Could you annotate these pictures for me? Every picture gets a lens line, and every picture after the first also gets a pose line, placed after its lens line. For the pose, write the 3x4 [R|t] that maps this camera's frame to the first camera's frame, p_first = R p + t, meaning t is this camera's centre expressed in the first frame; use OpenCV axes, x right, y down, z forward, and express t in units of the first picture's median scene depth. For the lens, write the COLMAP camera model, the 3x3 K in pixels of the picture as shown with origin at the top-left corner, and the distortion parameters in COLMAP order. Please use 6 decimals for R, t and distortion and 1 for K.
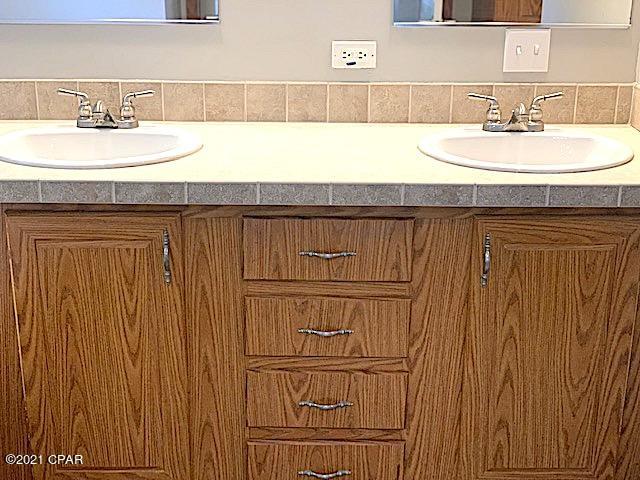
lens RADIAL K [[984.0, 0, 309.0], [0, 984.0, 237.1], [0, 0, 1]] dist [0.055227, 0.000000]
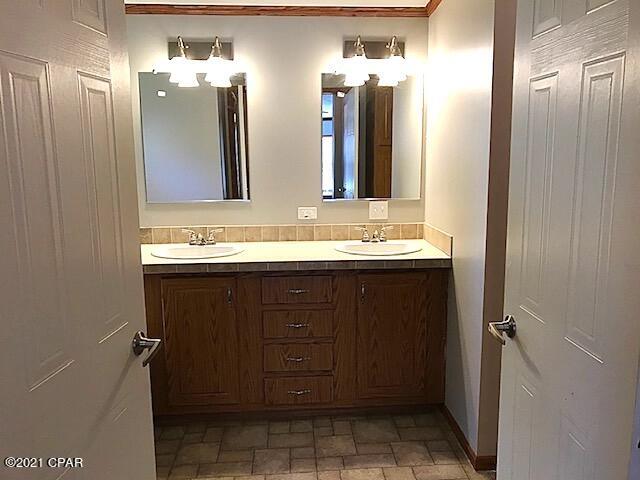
lens RADIAL K [[538.8, 0, 336.8], [0, 538.8, 233.6], [0, 0, 1]] dist [0.019461, -0.039374]
pose [[0.996683, -0.025269, 0.077359, 0.016831], [0.038845, 0.983014, -0.179375, 0.115218], [-0.071512, 0.181785, 0.980735, -0.314363]]
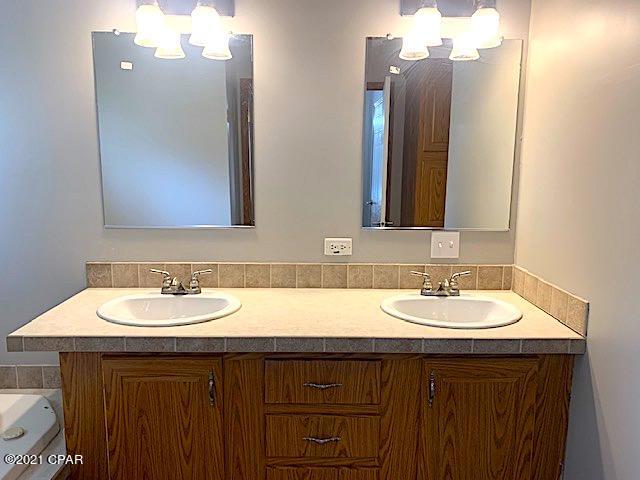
lens RADIAL K [[491.0, 0, 317.7], [0, 491.0, 234.2], [0, 0, 1]] dist [0.031176, -0.028842]
pose [[0.999929, 0.000450, 0.011928, 0.002768], [0.001718, 0.983465, -0.181090, -0.068857], [-0.011812, 0.181097, 0.983394, 0.237740]]
